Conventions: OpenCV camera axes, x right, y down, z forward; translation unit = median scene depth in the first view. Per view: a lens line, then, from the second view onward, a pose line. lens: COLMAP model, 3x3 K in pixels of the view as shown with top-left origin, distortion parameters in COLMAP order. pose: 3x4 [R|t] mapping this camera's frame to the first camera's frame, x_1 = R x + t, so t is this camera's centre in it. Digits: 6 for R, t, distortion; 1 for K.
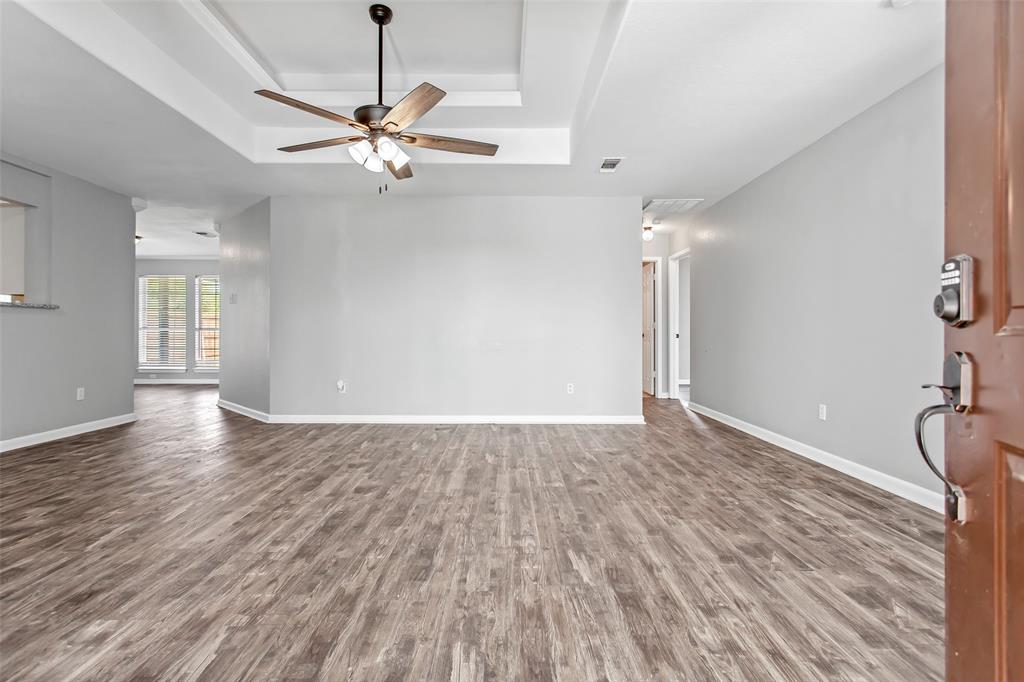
lens RADIAL K [[473.8, 0, 496.6], [0, 473.8, 330.0], [0, 0, 1]] dist [0.001771, -0.000327]
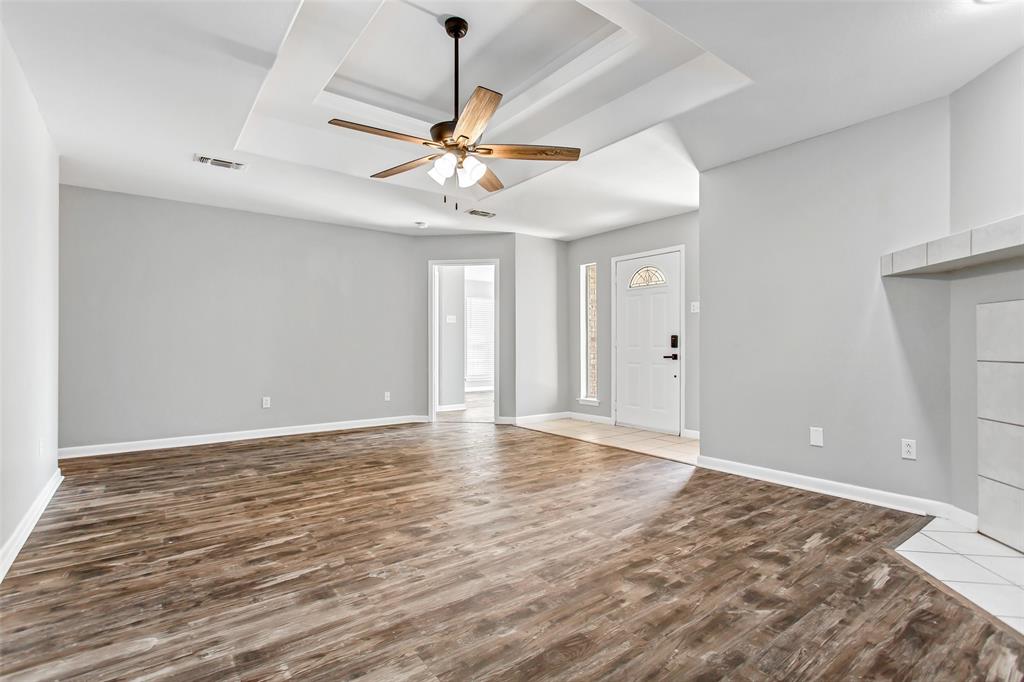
lens RADIAL K [[498.2, 0, 502.3], [0, 498.2, 344.4], [0, 0, 1]] dist [0.000349, -0.000380]
pose [[-0.593659, -0.000004, 0.804717, -1.412007], [-0.006449, 0.999968, -0.004752, -0.004625], [-0.804691, -0.008011, -0.593640, 1.913313]]
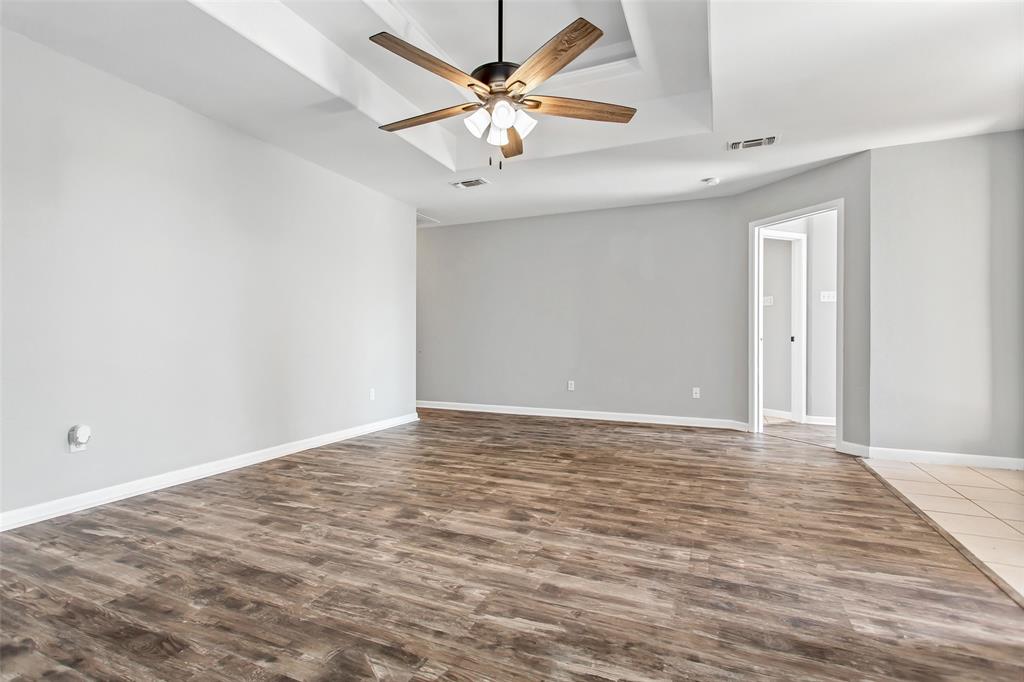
lens RADIAL K [[484.9, 0, 495.3], [0, 484.9, 339.8], [0, 0, 1]] dist [-0.001072, 0.001243]
pose [[0.414829, -0.002116, 0.909897, -1.296160], [-0.008511, 0.999945, 0.006205, 0.016096], [-0.909860, -0.010319, 0.414788, 0.804878]]
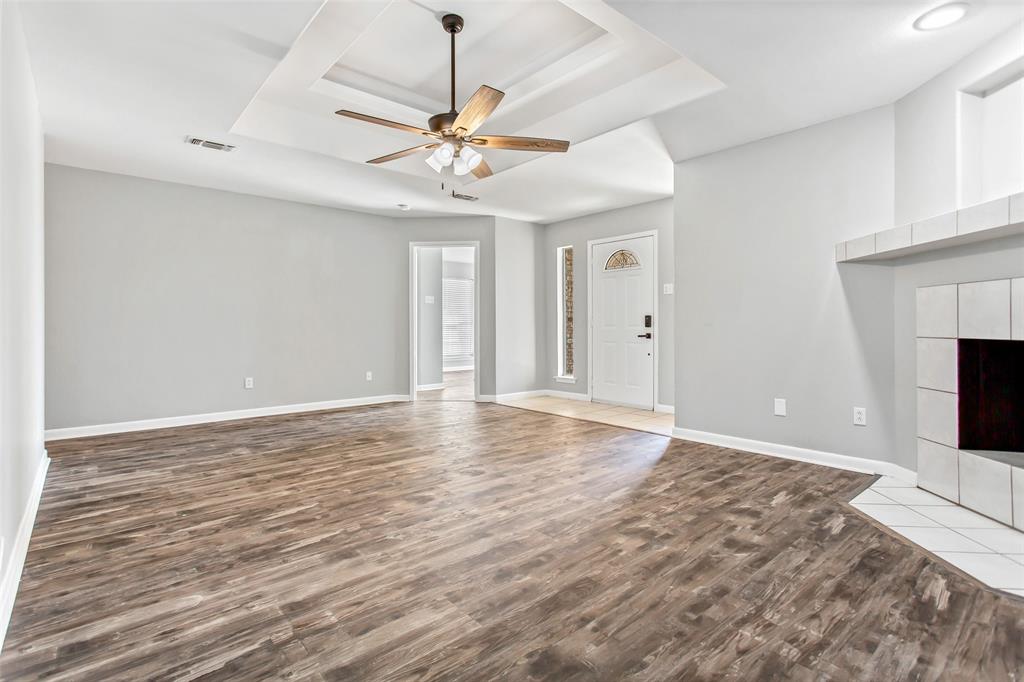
lens RADIAL K [[503.4, 0, 501.2], [0, 503.4, 326.9], [0, 0, 1]] dist [-0.000542, -0.000125]
pose [[-0.647493, -0.001331, 0.762070, -1.437220], [-0.004183, 0.999990, -0.001807, -0.000291], [-0.762060, -0.004358, -0.647492, 2.035444]]
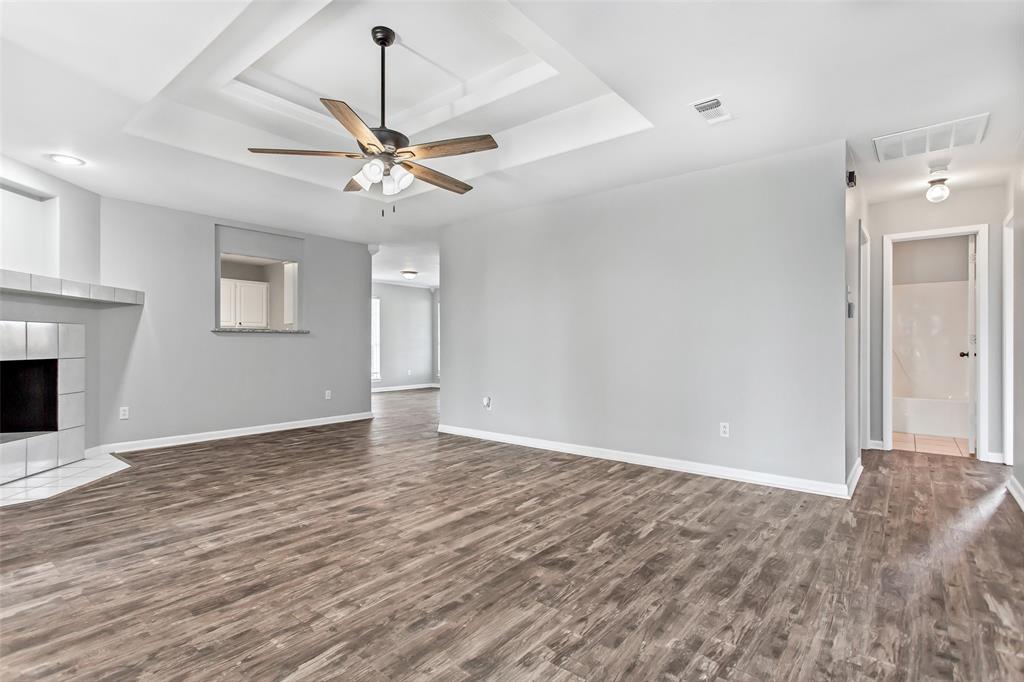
lens RADIAL K [[477.4, 0, 510.6], [0, 477.4, 346.4], [0, 0, 1]] dist [0.000814, 0.000332]
pose [[0.787857, 0.002242, -0.615854, 0.731513], [0.006005, 0.999918, 0.011321, -0.032363], [0.615829, -0.012617, 0.787779, 0.462271]]
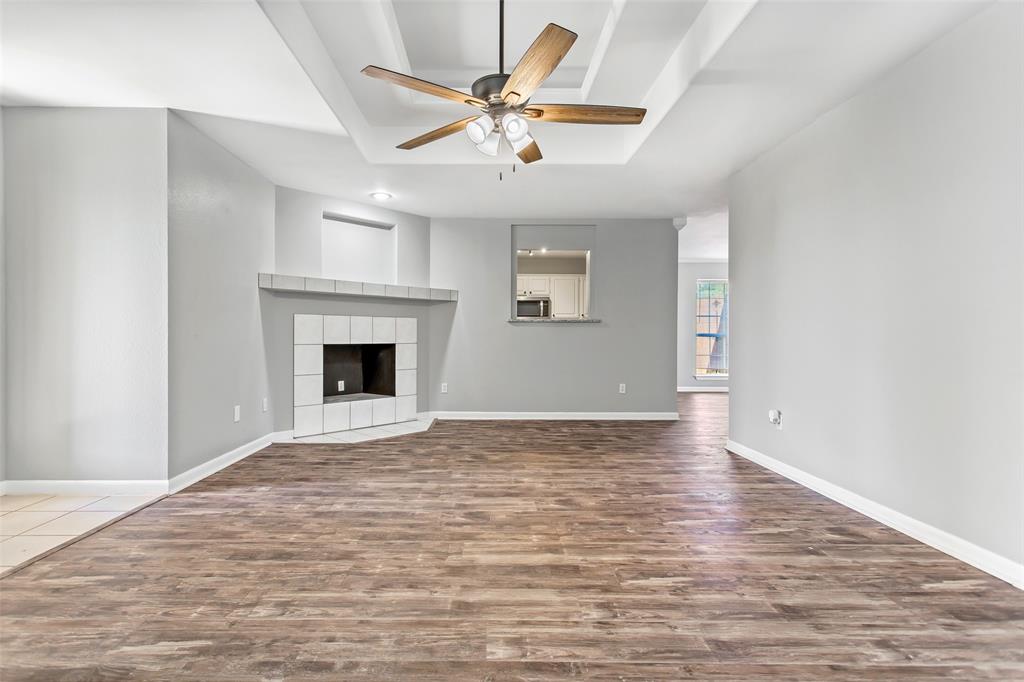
lens RADIAL K [[487.7, 0, 502.6], [0, 487.7, 340.8], [0, 0, 1]] dist [0.000372, 0.000849]
pose [[0.035851, 0.006647, -0.999335, 0.785299], [0.005400, 0.999962, 0.006845, -0.006656], [0.999343, -0.005641, 0.035814, 1.209898]]
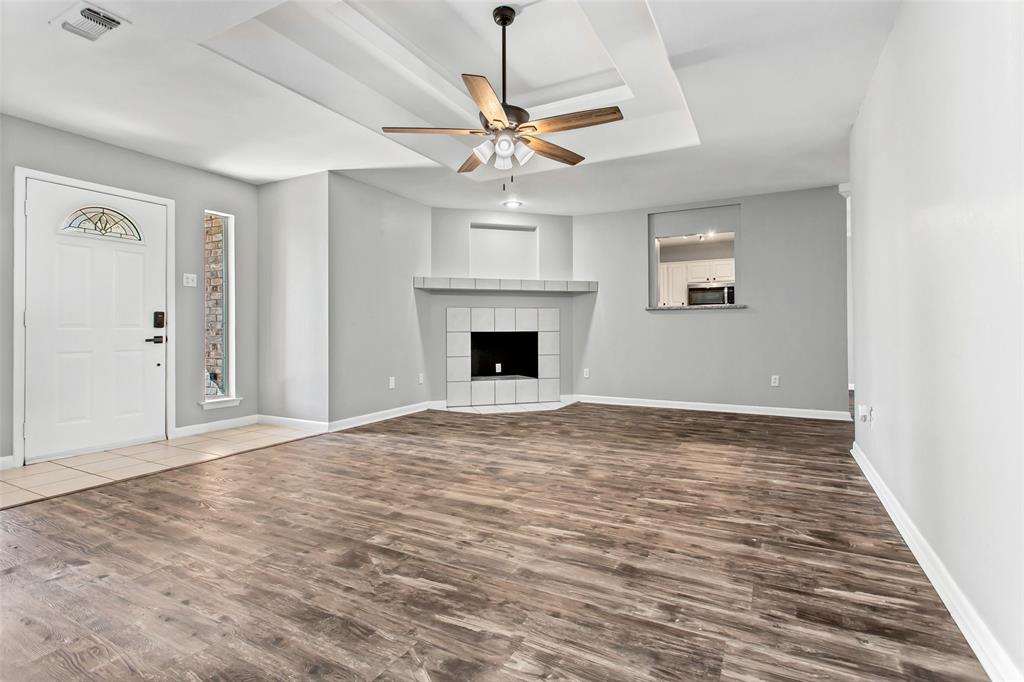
lens RADIAL K [[495.3, 0, 529.9], [0, 495.3, 326.4], [0, 0, 1]] dist [-0.000900, 0.000694]
pose [[-0.431226, -0.006038, -0.902224, 0.859592], [0.010727, 0.999873, -0.011818, 0.022189], [0.902180, -0.014774, -0.431106, 1.875081]]
